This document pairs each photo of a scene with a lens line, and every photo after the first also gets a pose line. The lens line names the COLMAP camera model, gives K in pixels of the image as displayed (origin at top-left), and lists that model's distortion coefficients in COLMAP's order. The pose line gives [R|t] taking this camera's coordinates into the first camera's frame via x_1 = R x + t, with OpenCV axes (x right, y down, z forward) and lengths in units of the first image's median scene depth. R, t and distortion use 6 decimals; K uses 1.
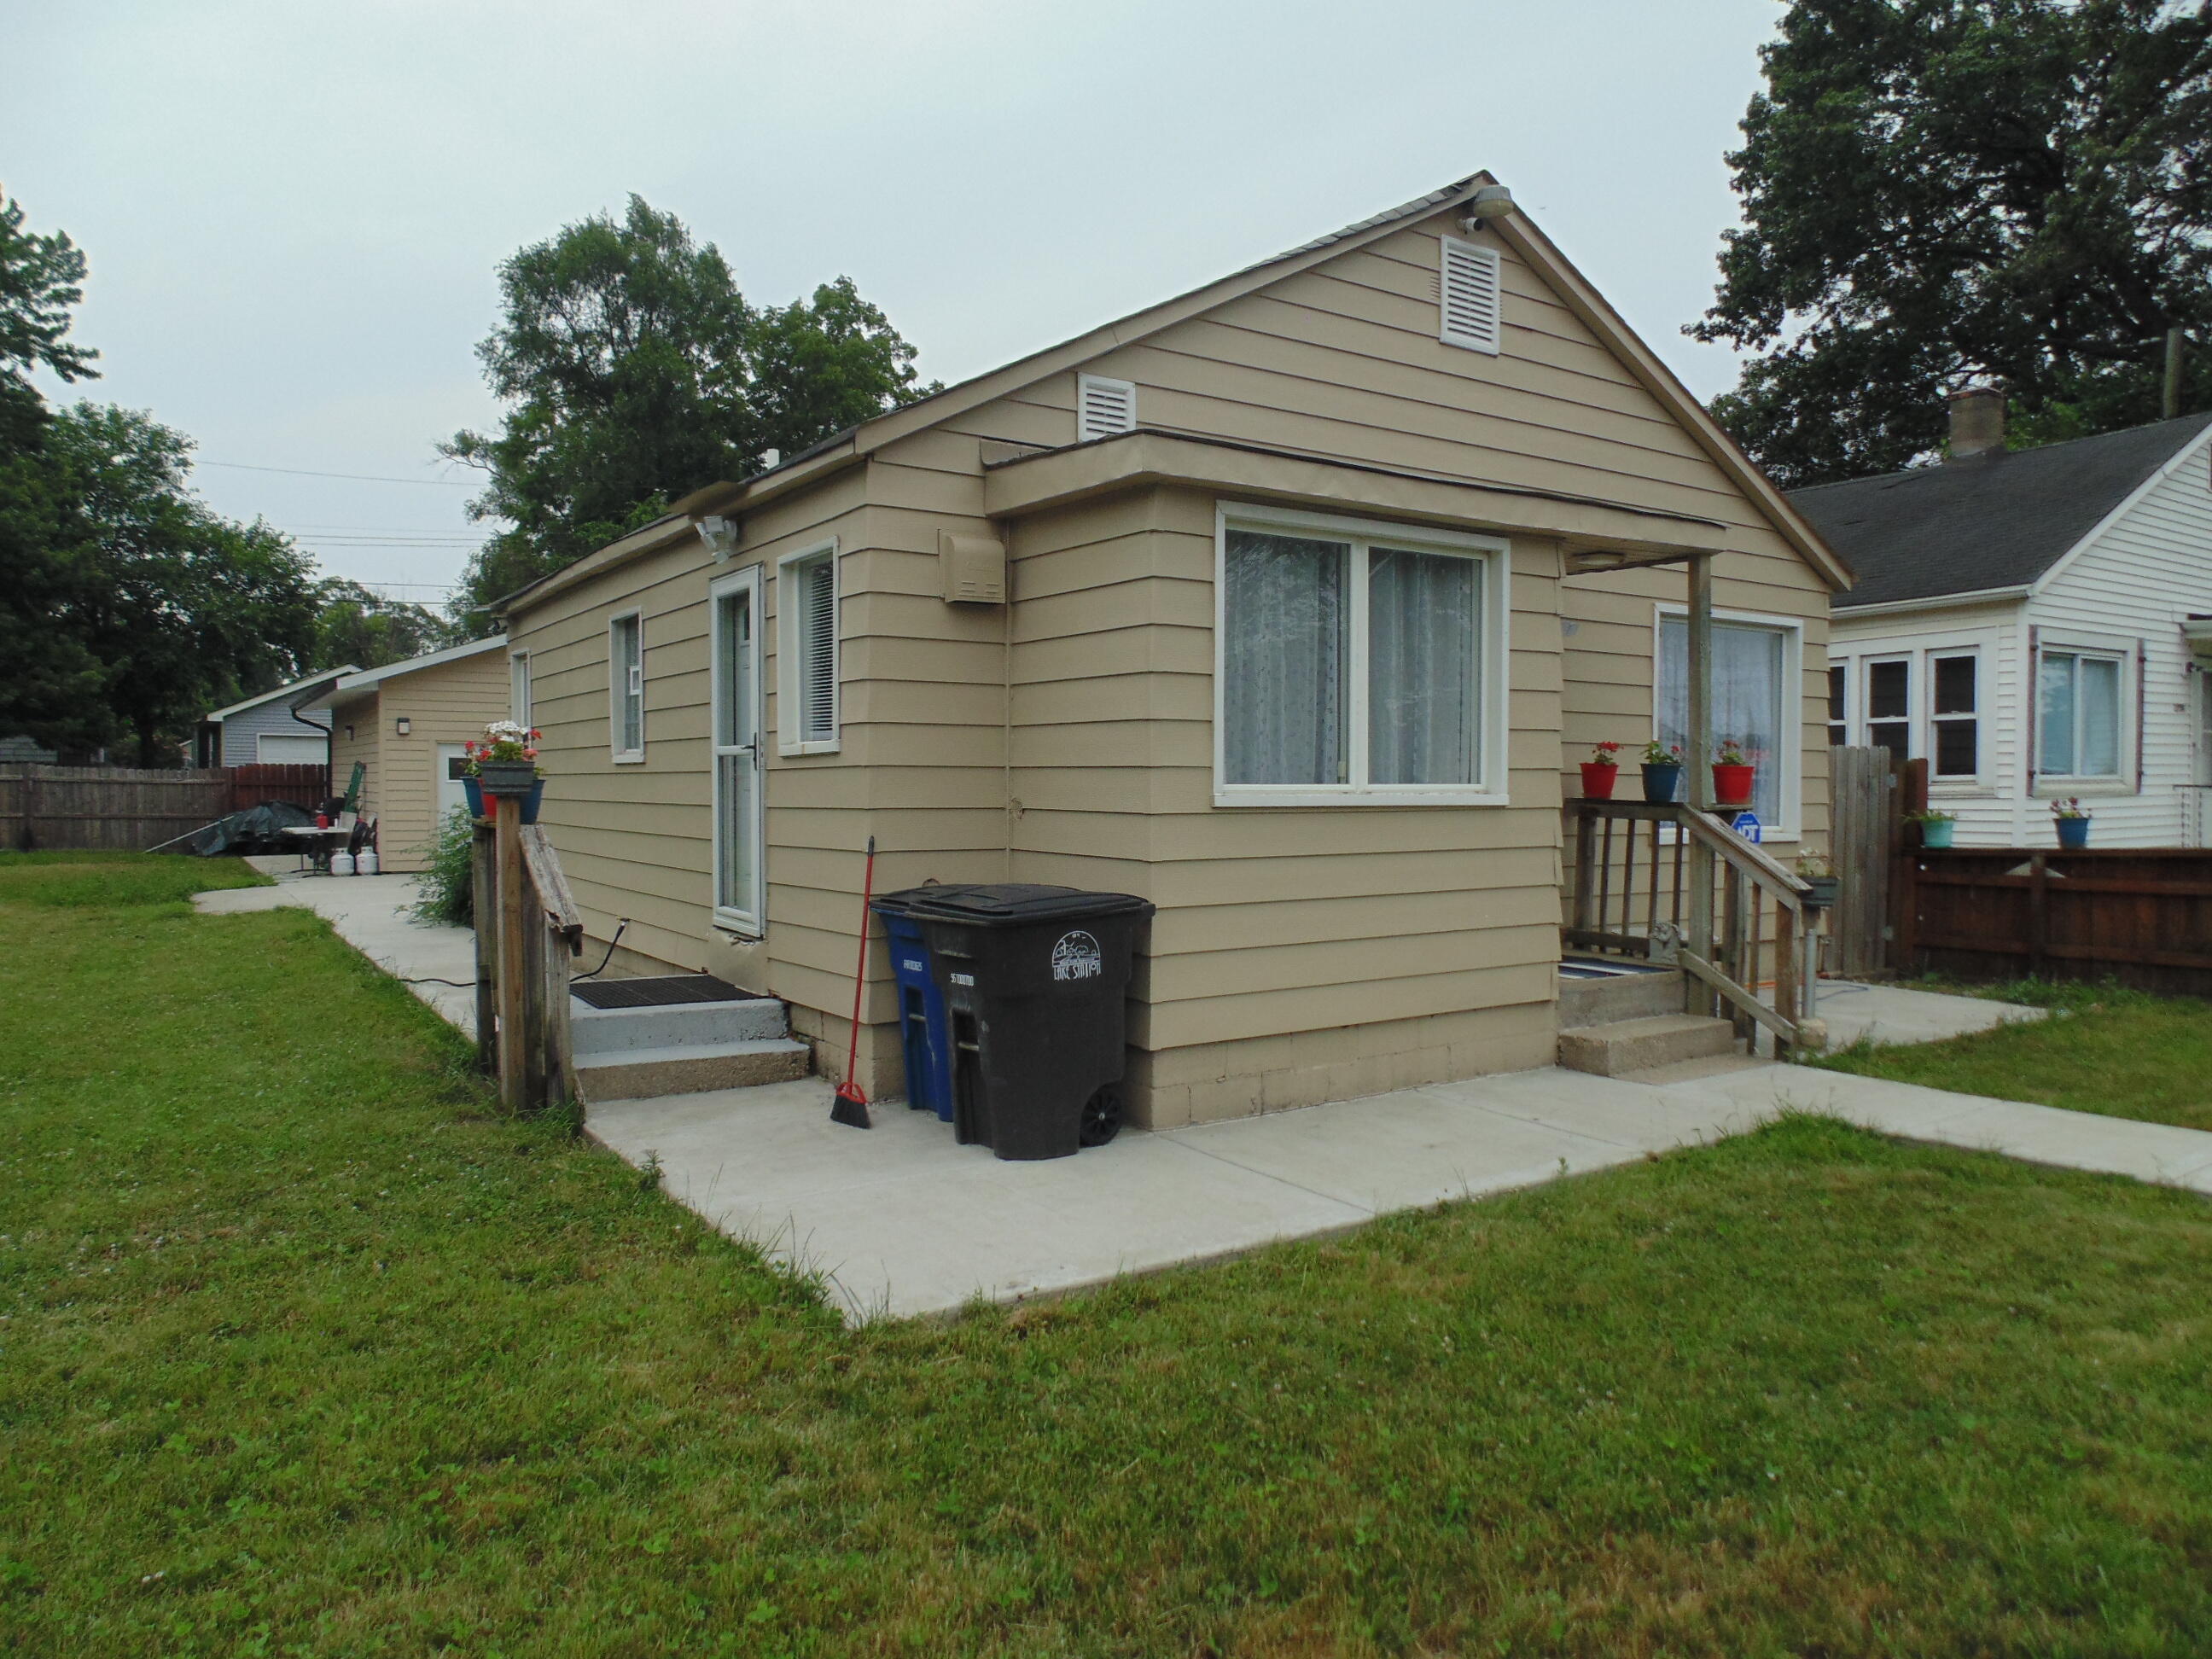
lens RADIAL K [[1470.3, 0, 1114.0], [0, 1470.3, 820.2], [0, 0, 1]] dist [-0.011553, -0.006944]
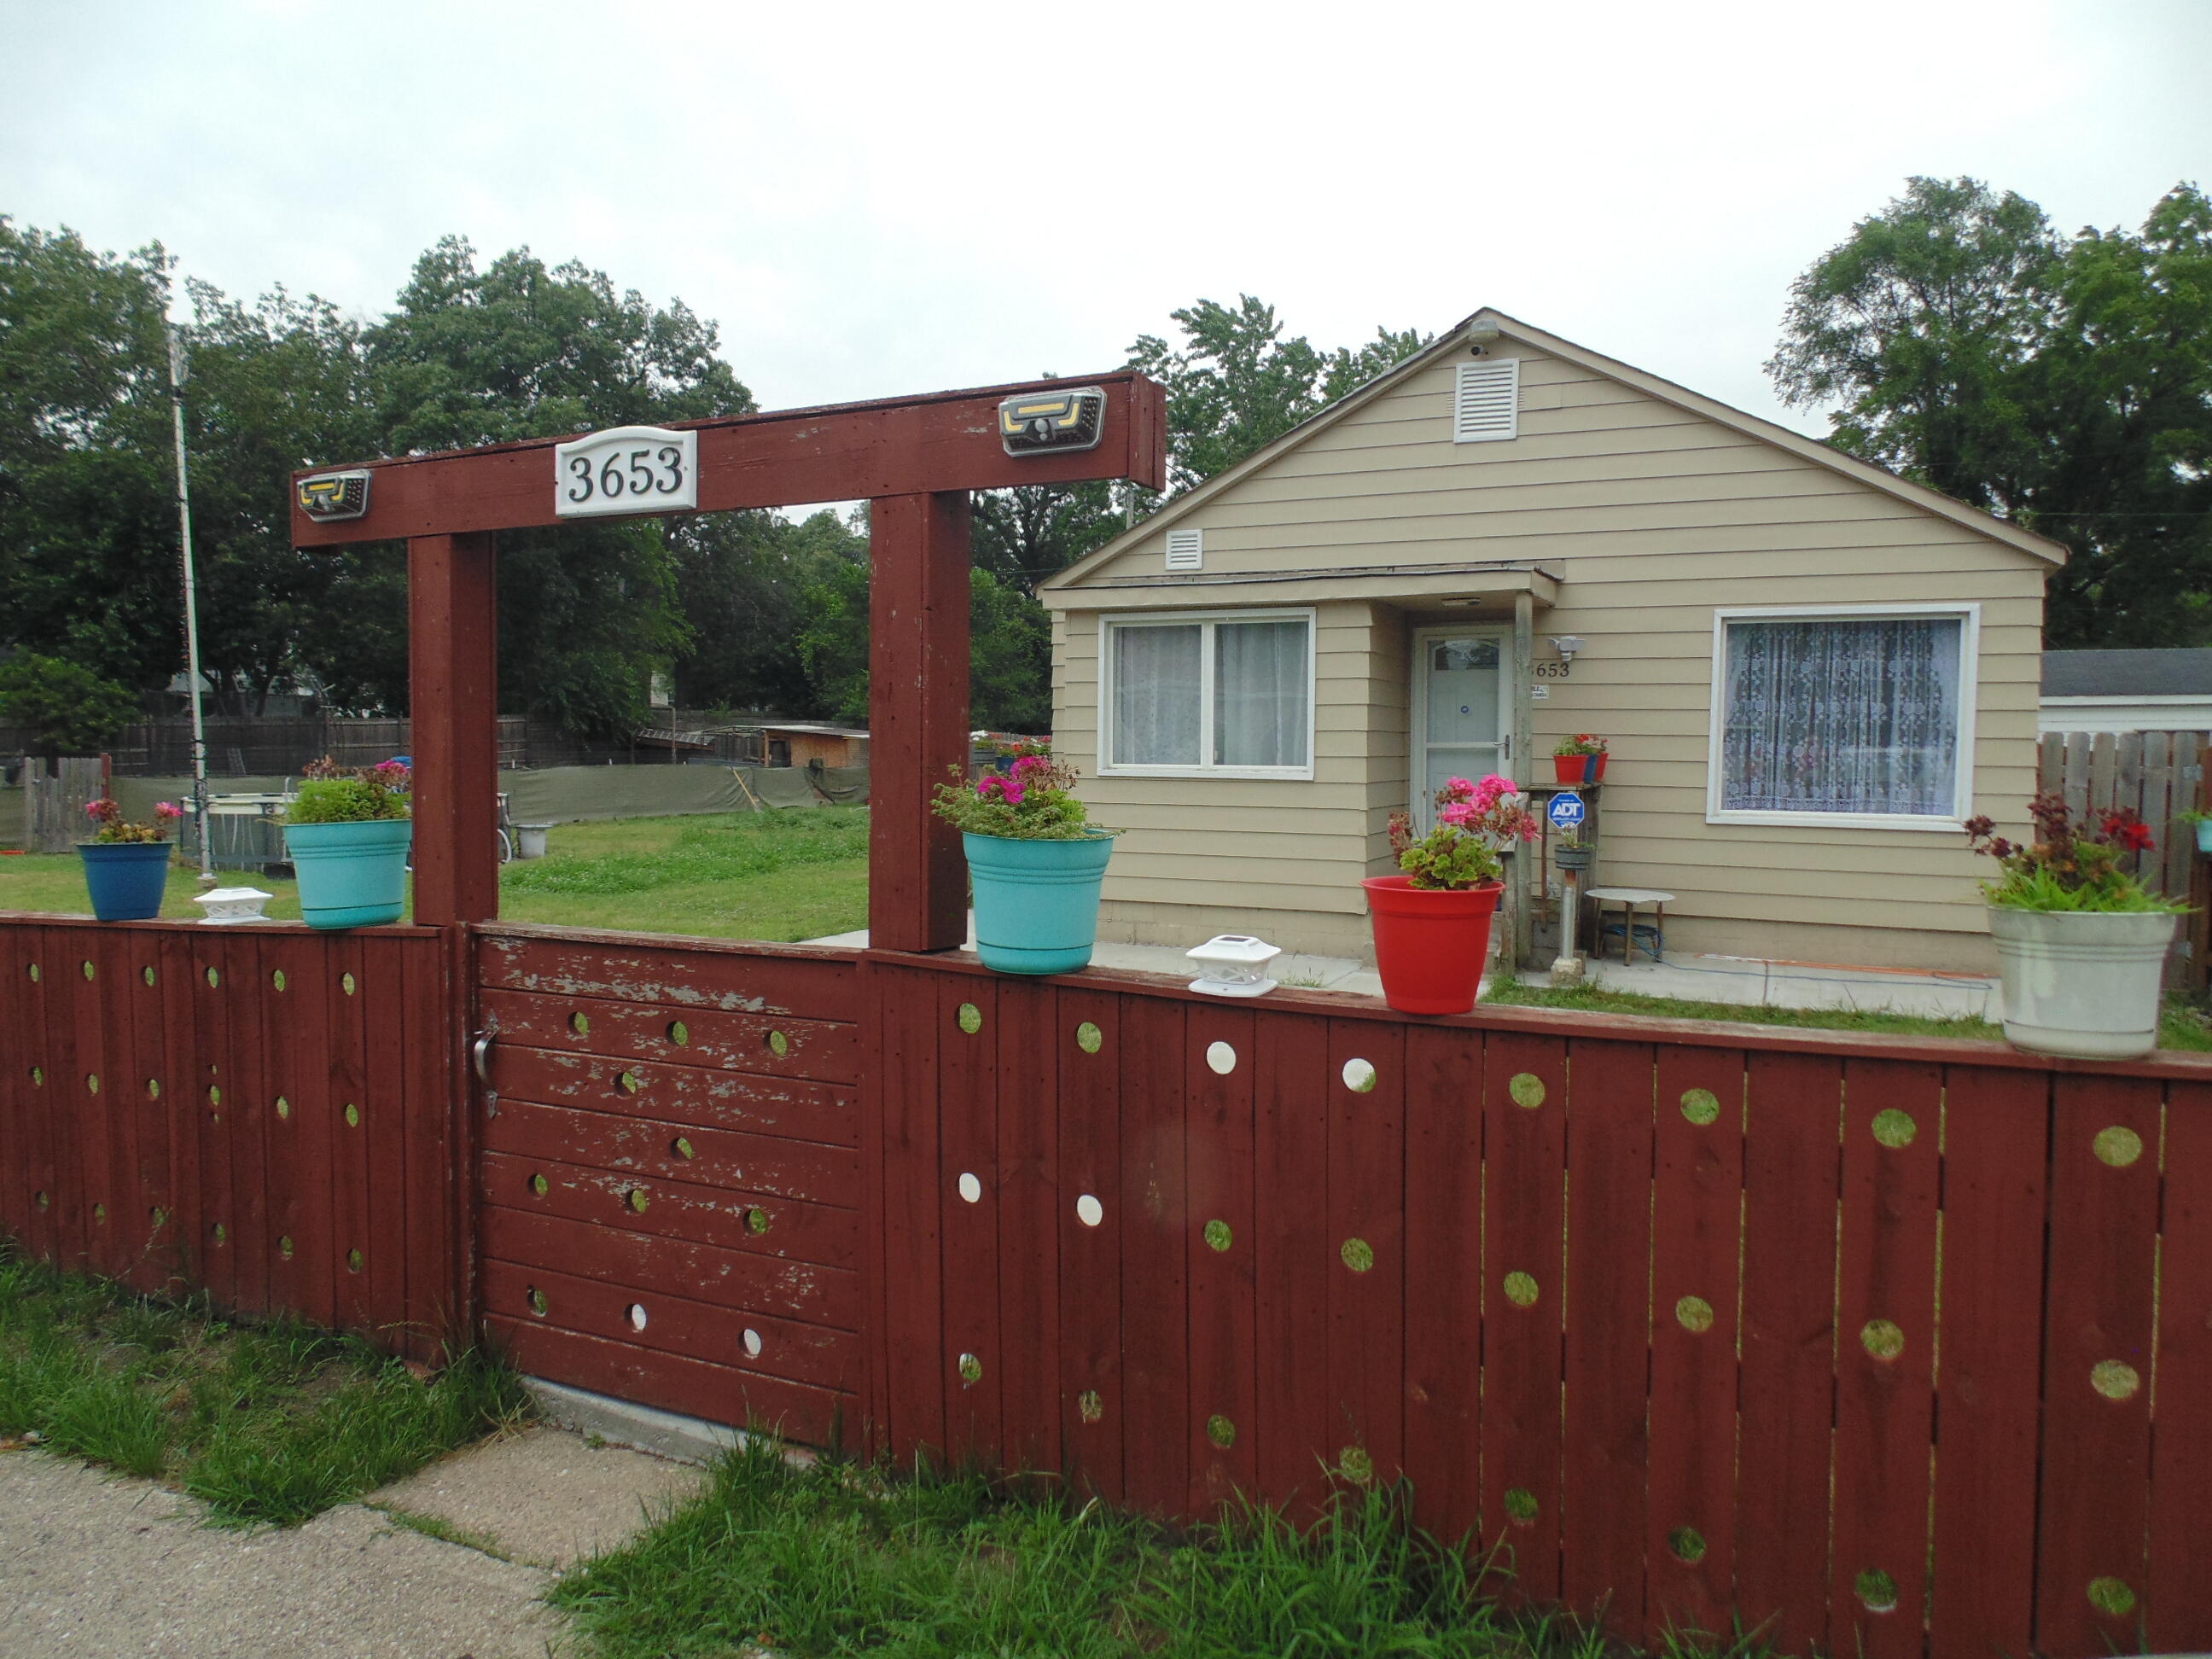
lens RADIAL K [[1470.3, 0, 1114.0], [0, 1470.3, 820.2], [0, 0, 1]] dist [-0.011553, -0.006944]
pose [[0.519867, 0.048272, -0.852882, 1.473682], [-0.028178, 0.998828, 0.039357, -0.023458], [0.853782, 0.003573, 0.520618, 0.021171]]
